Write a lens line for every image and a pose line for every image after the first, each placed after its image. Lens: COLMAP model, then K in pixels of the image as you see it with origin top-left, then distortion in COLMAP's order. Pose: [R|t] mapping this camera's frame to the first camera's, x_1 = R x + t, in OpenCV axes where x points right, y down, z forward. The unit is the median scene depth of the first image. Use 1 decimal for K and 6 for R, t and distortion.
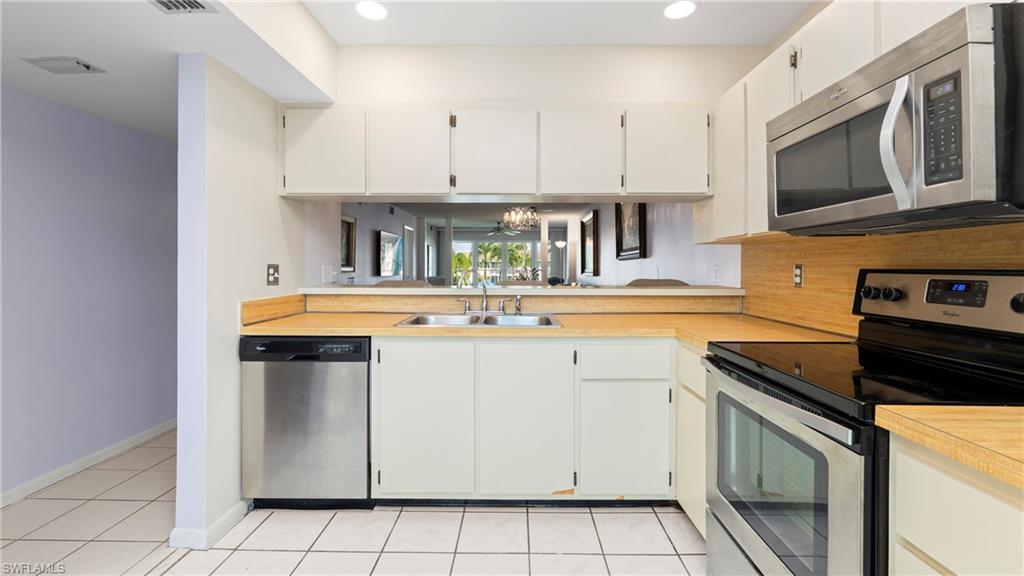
lens RADIAL K [[436.8, 0, 513.6], [0, 436.8, 265.6], [0, 0, 1]] dist [-0.000814, 0.000064]
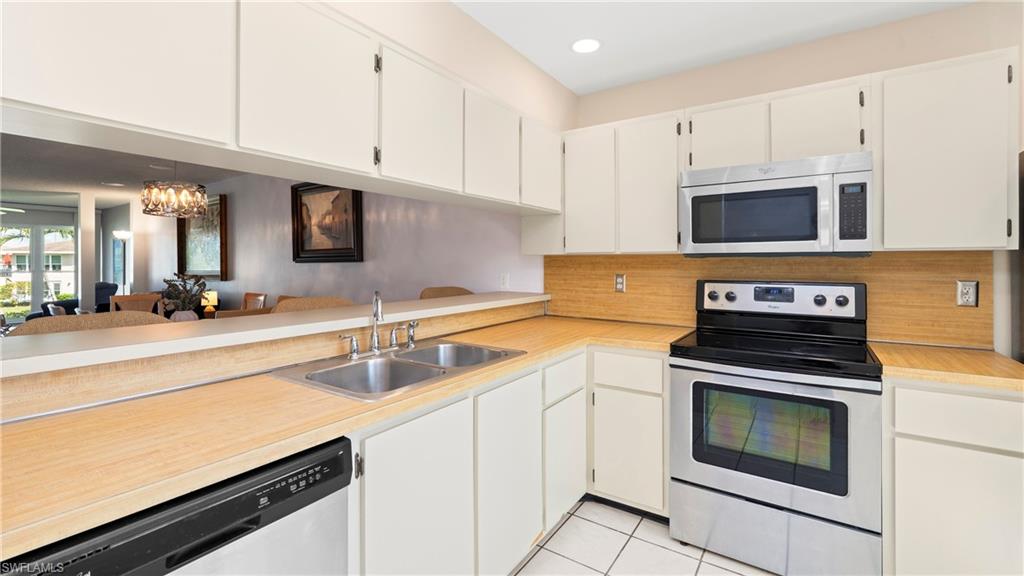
lens RADIAL K [[439.6, 0, 509.7], [0, 439.6, 260.3], [0, 0, 1]] dist [-0.002429, 0.000156]
pose [[0.558090, 0.002648, 0.829776, -0.585508], [-0.001772, 0.999996, -0.001999, -0.039302], [-0.829779, -0.000355, 0.558092, 0.490447]]
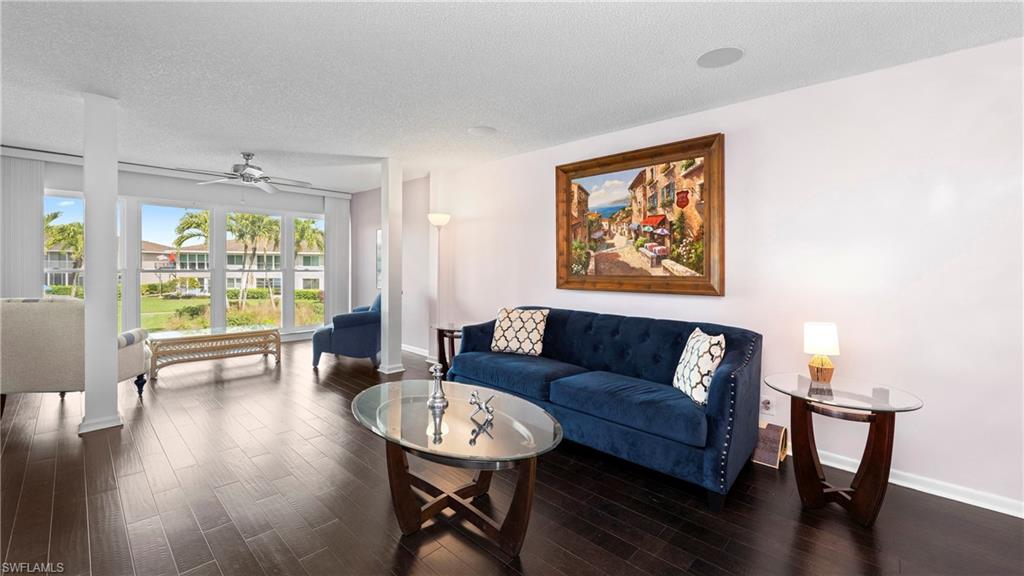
lens RADIAL K [[422.4, 0, 509.4], [0, 422.4, 268.0], [0, 0, 1]] dist [-0.003666, -0.000369]
pose [[0.682961, 0.003558, 0.730446, -0.804912], [-0.015277, 0.999839, 0.009414, -0.010221], [-0.730295, -0.017588, 0.682905, 2.924788]]
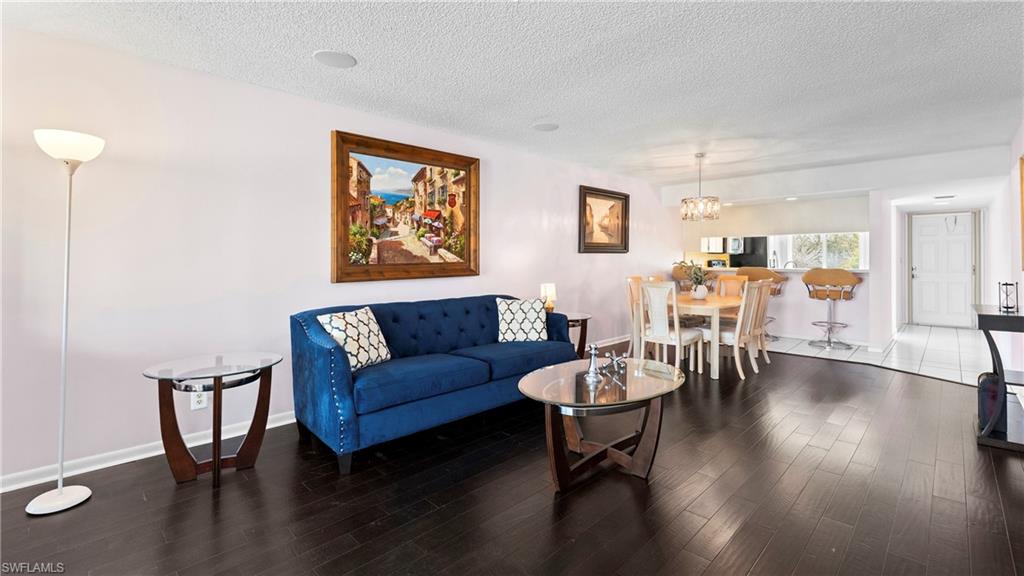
lens RADIAL K [[436.1, 0, 507.7], [0, 436.1, 251.0], [0, 0, 1]] dist [-0.003887, -0.000156]
pose [[-0.712259, 0.007018, 0.701882, -0.816978], [-0.007002, 0.999829, -0.017103, 0.003940], [-0.701882, -0.017097, -0.712088, 4.613808]]
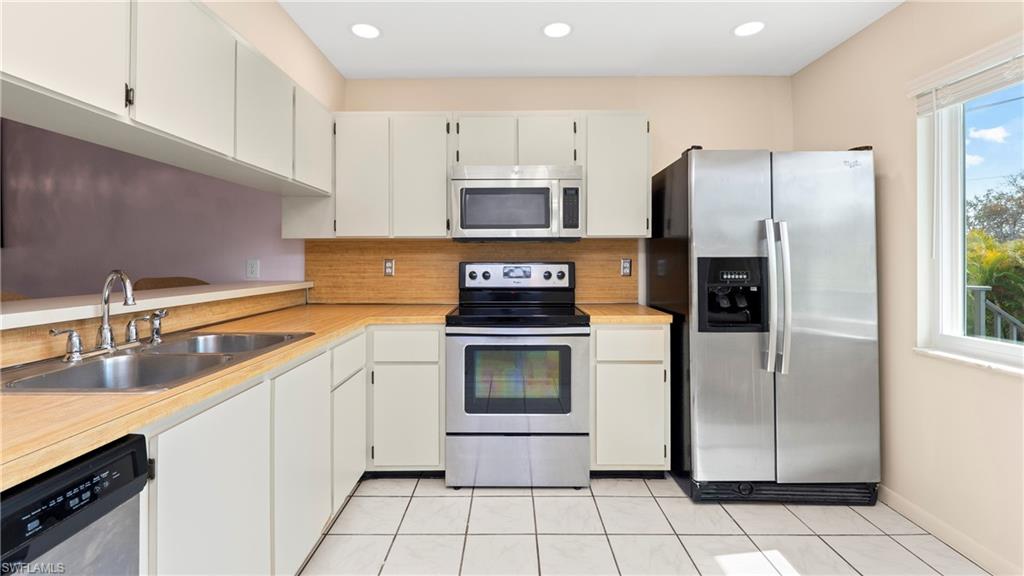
lens RADIAL K [[439.6, 0, 509.7], [0, 439.6, 260.3], [0, 0, 1]] dist [-0.002429, 0.000156]
pose [[-0.004328, -0.002243, 0.999988, -0.673411], [-0.000807, 0.999997, 0.002239, -0.002780], [-0.999990, -0.000798, -0.004329, 0.574549]]
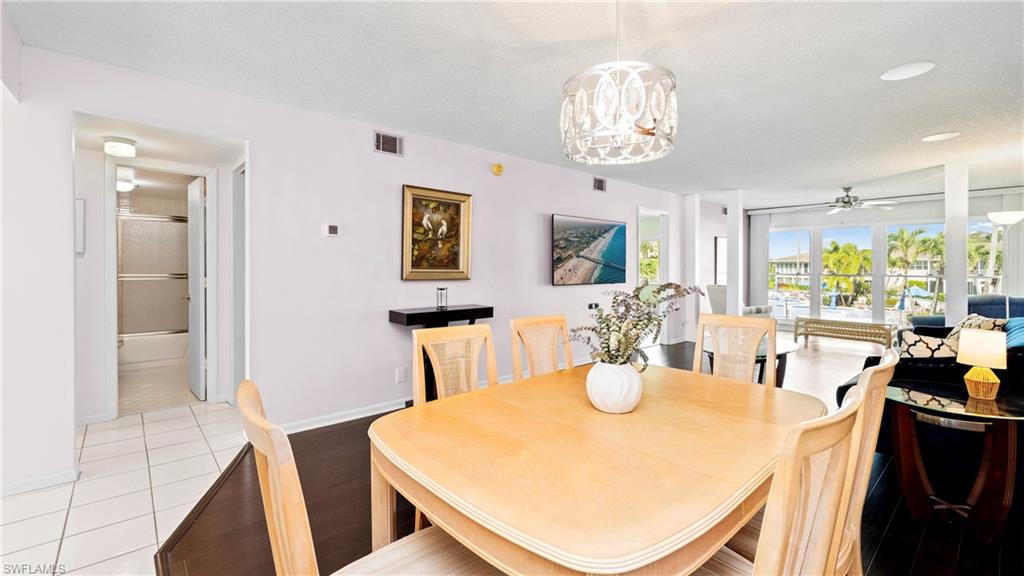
lens RADIAL K [[435.3, 0, 506.5], [0, 435.3, 266.8], [0, 0, 1]] dist [-0.001343, -0.000397]
pose [[0.667514, 0.002885, -0.744592, 0.451639], [-0.001064, 0.999995, 0.002921, -0.012668], [0.744597, -0.001157, 0.667514, 1.689952]]
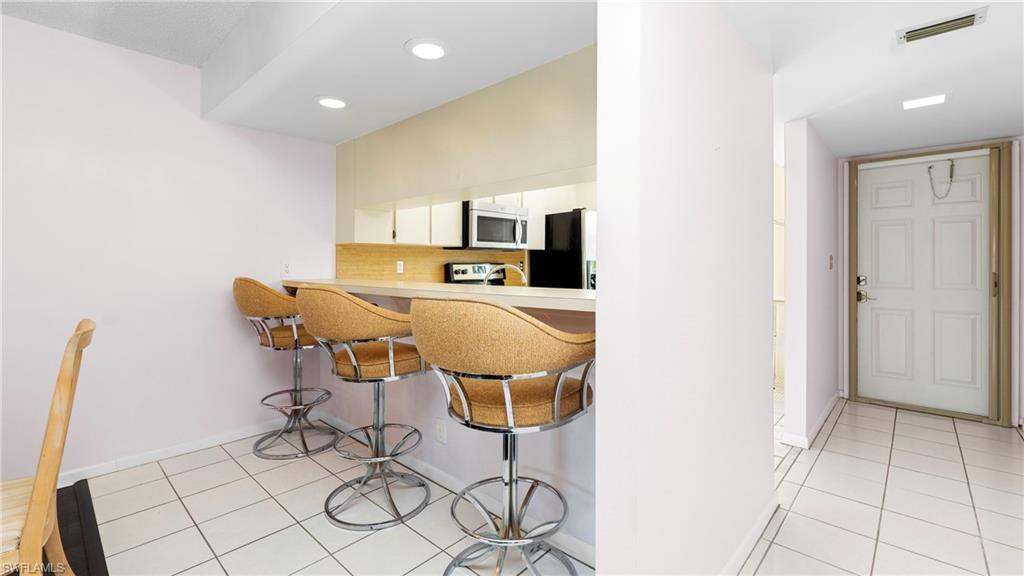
lens RADIAL K [[439.6, 0, 509.7], [0, 439.6, 260.3], [0, 0, 1]] dist [-0.002429, 0.000156]
pose [[-0.737167, 0.002766, 0.675705, -0.827898], [-0.002614, 0.999972, -0.006945, 0.006717], [-0.675705, -0.006886, -0.737140, 1.864384]]
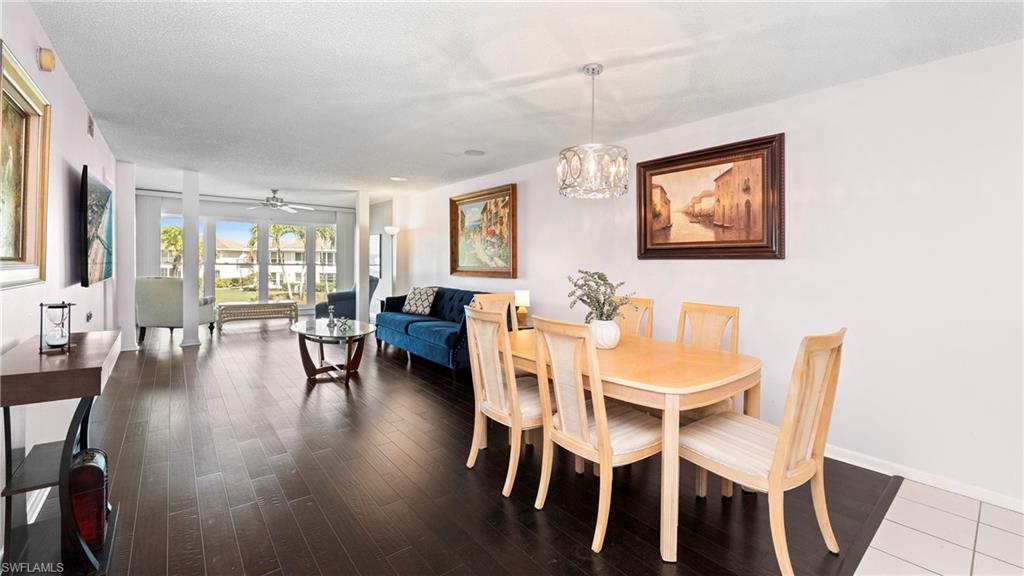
lens RADIAL K [[422.4, 0, 509.4], [0, 422.4, 268.0], [0, 0, 1]] dist [-0.003666, -0.000369]
pose [[0.771558, 0.001197, 0.636158, -0.847738], [-0.017083, 0.999677, 0.018838, -0.018111], [-0.635929, -0.025402, 0.771329, 1.597779]]
